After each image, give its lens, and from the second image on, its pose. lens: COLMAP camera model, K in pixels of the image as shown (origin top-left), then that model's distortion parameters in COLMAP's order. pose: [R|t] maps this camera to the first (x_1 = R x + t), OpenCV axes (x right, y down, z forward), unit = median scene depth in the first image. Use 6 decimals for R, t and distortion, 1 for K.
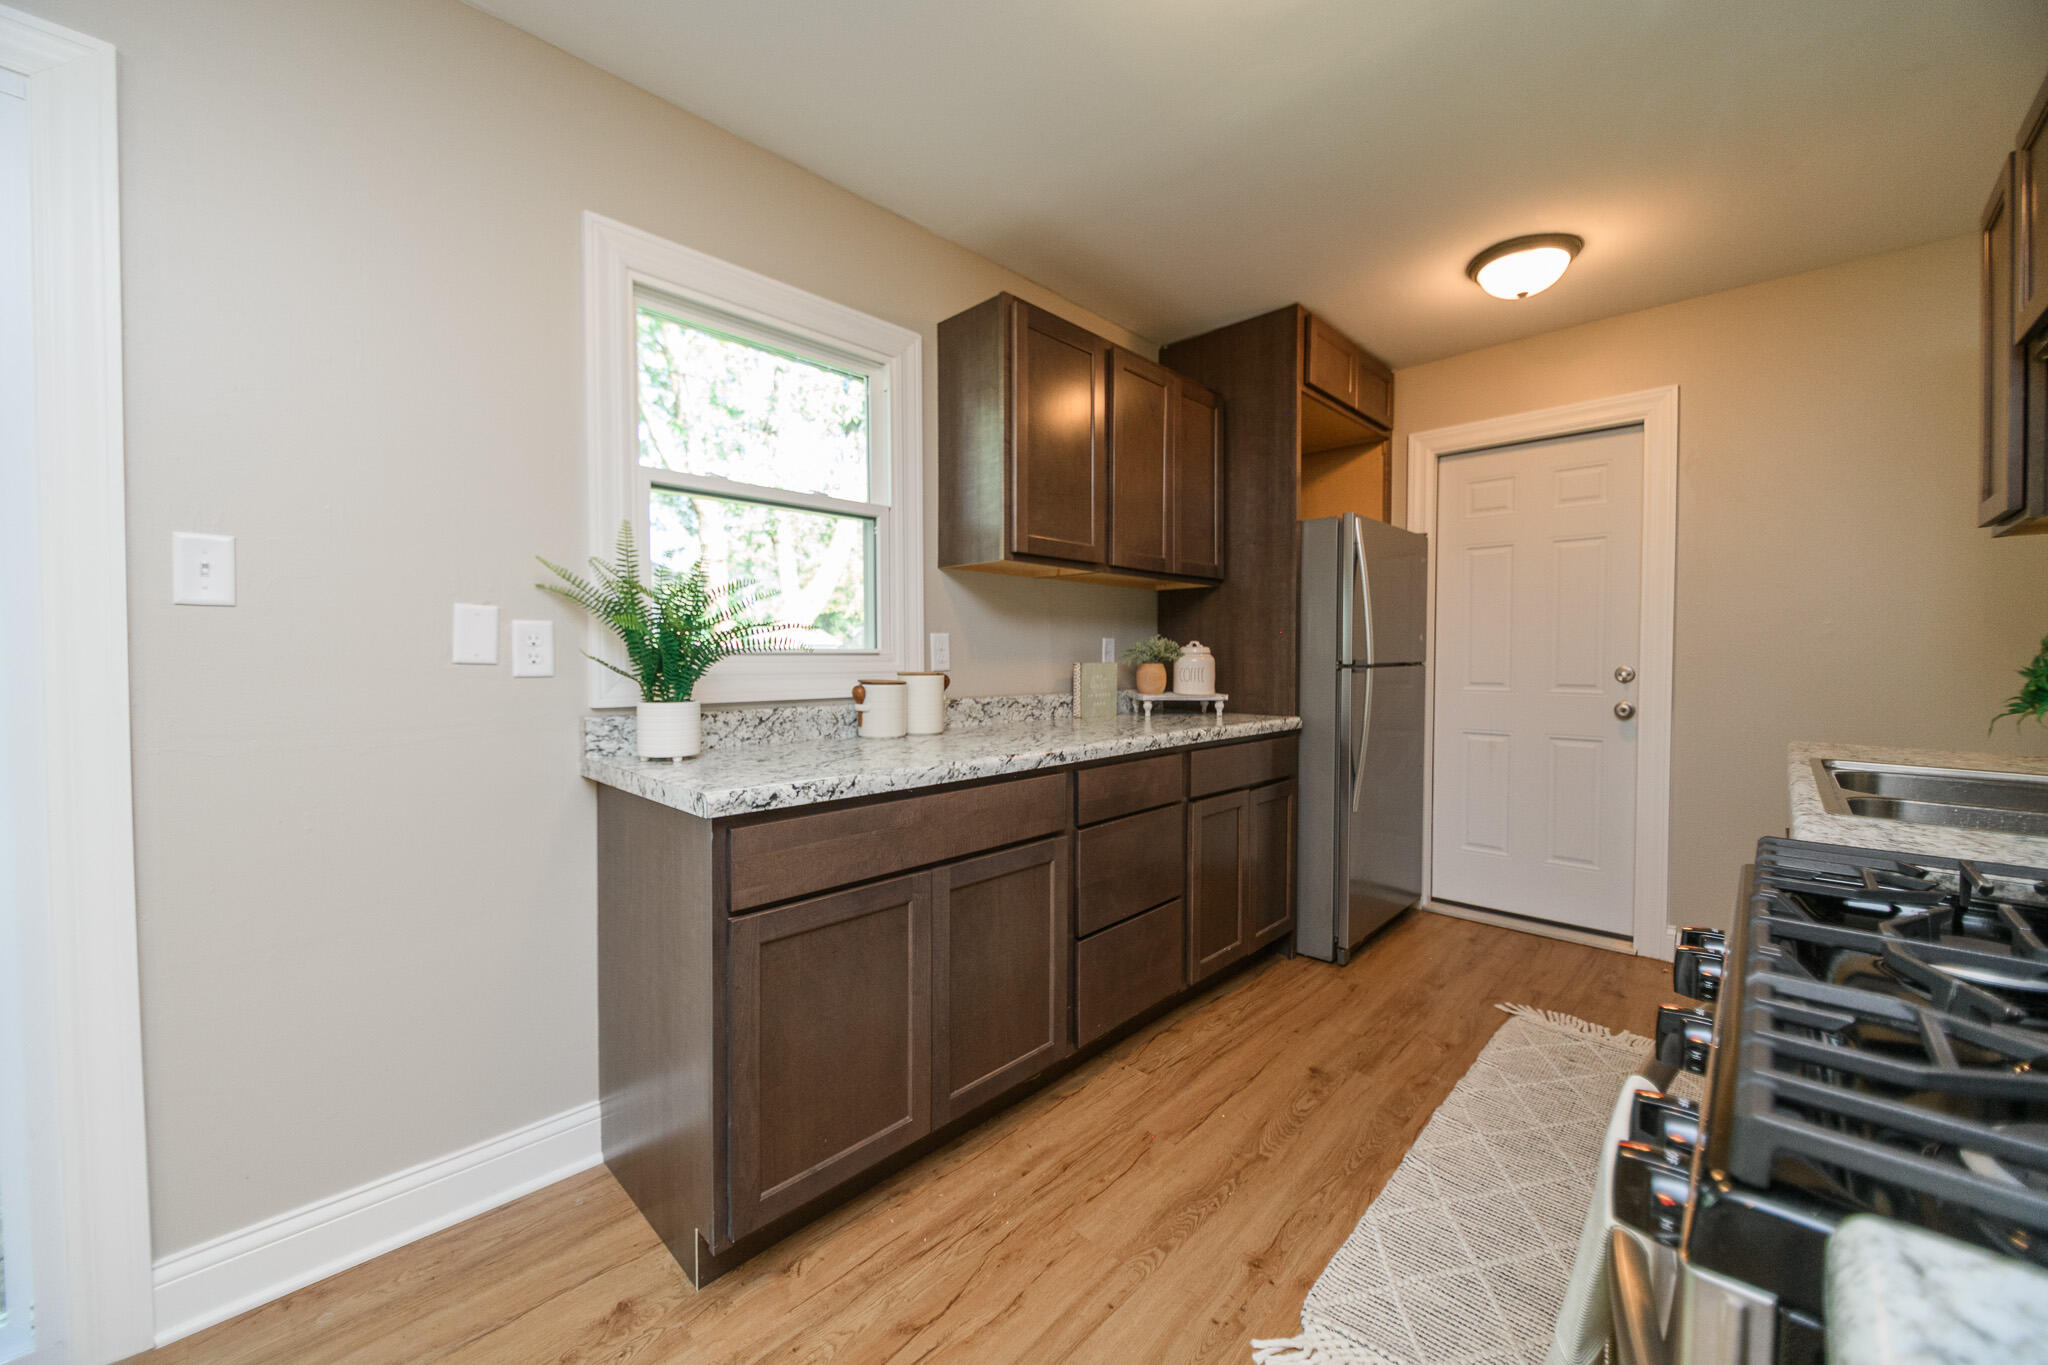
lens RADIAL K [[799.3, 0, 1025.6], [0, 799.3, 676.8], [0, 0, 1]] dist [0.001338, 0.000122]
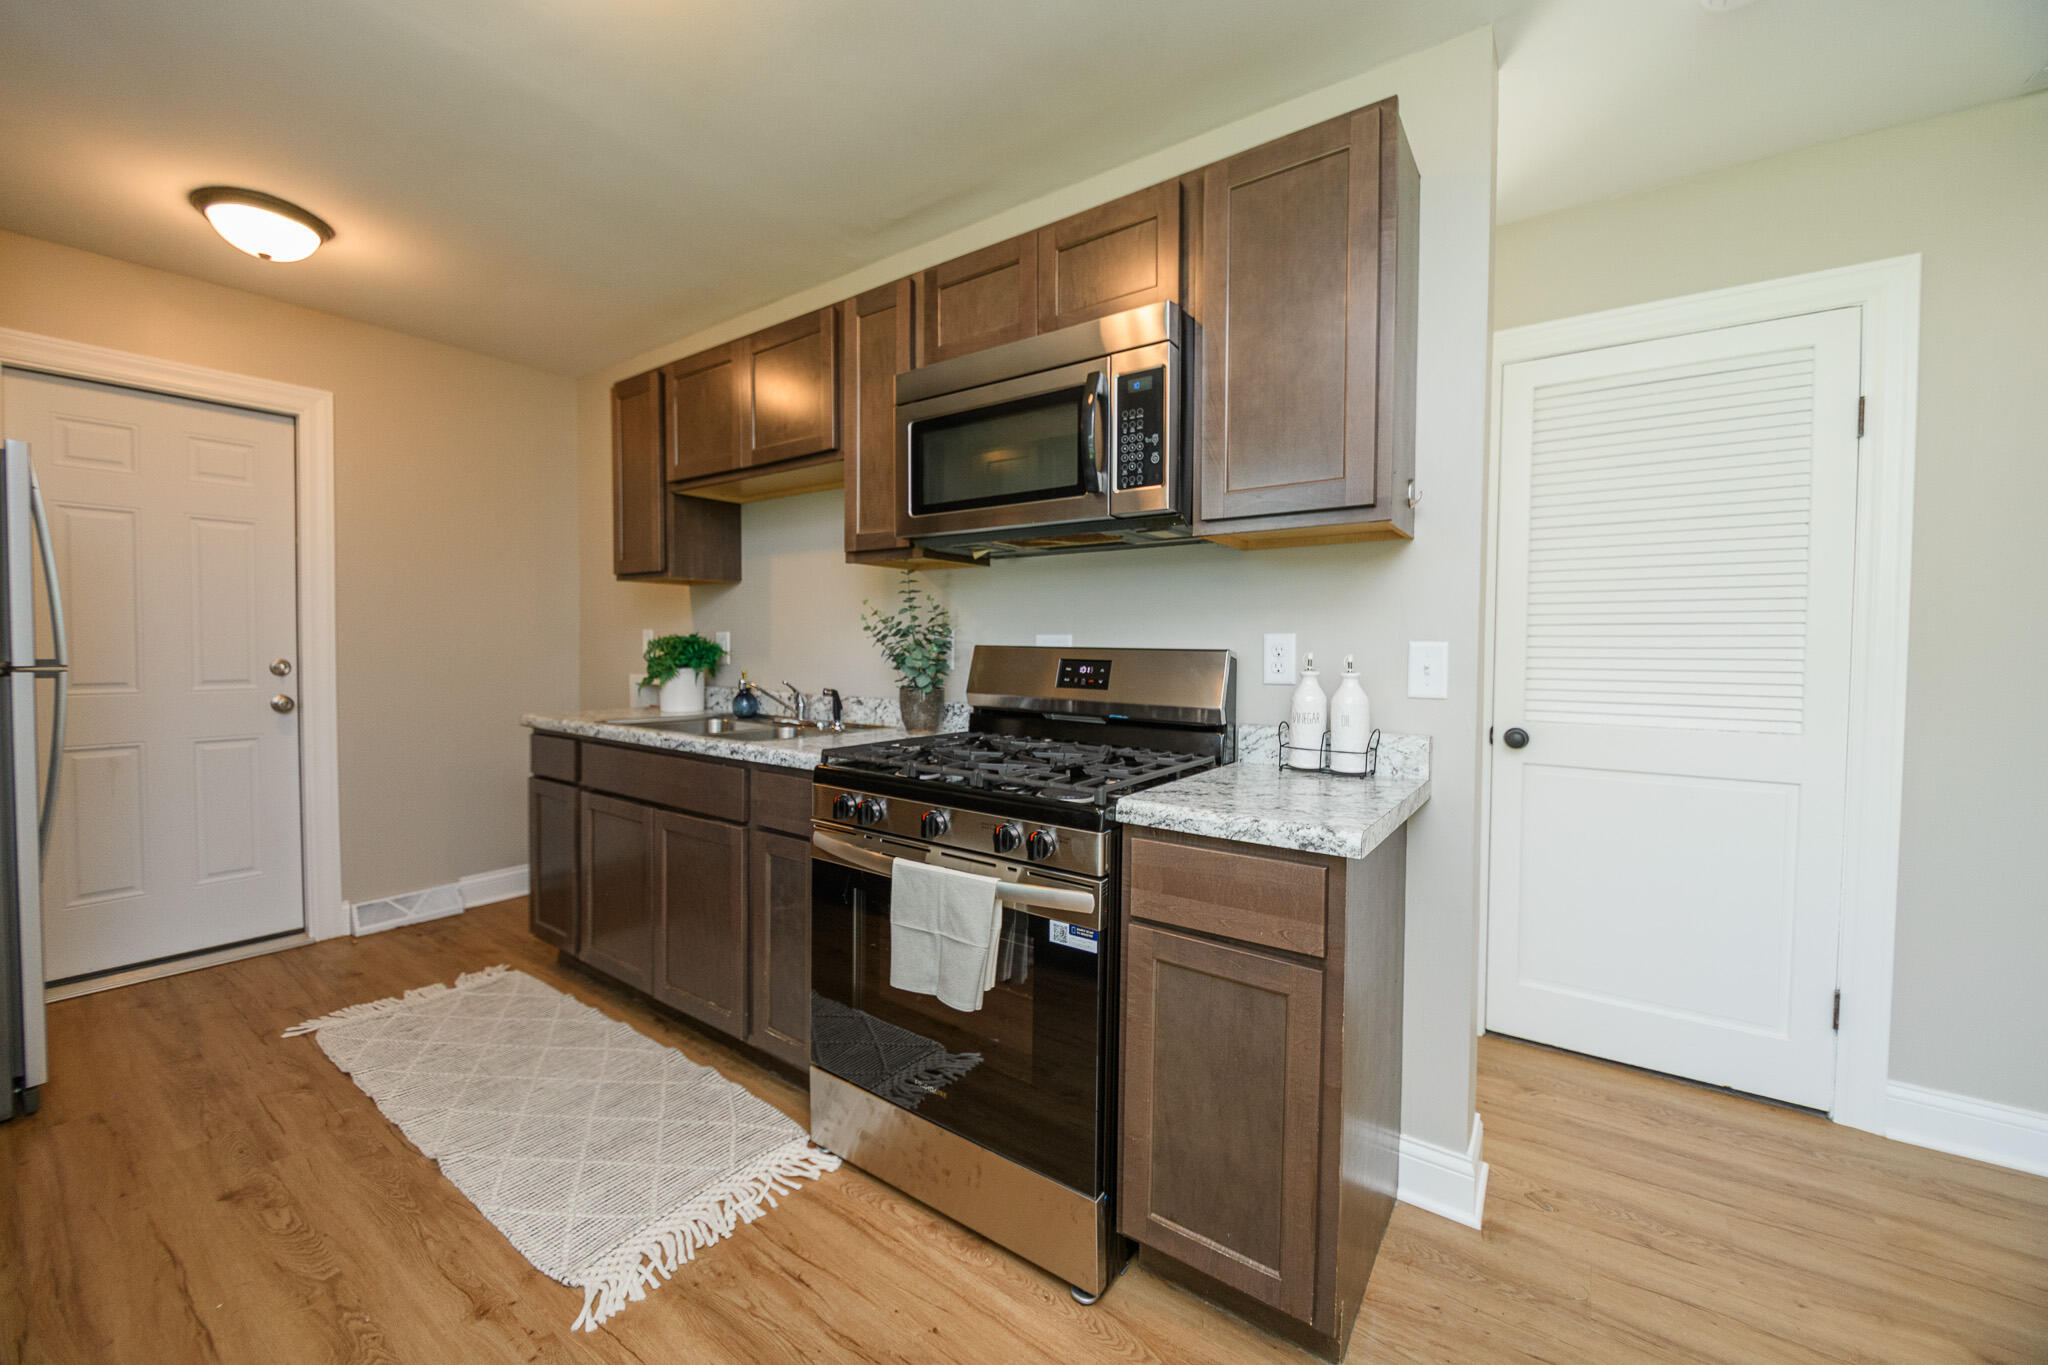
lens RADIAL K [[788.2, 0, 1019.2], [0, 788.2, 664.3], [0, 0, 1]] dist [0.000466, 0.000122]
pose [[-0.134130, -0.030641, 0.990490, -0.424465], [0.018907, 0.999261, 0.033473, -0.028126], [-0.990783, 0.023217, -0.133451, 0.296002]]
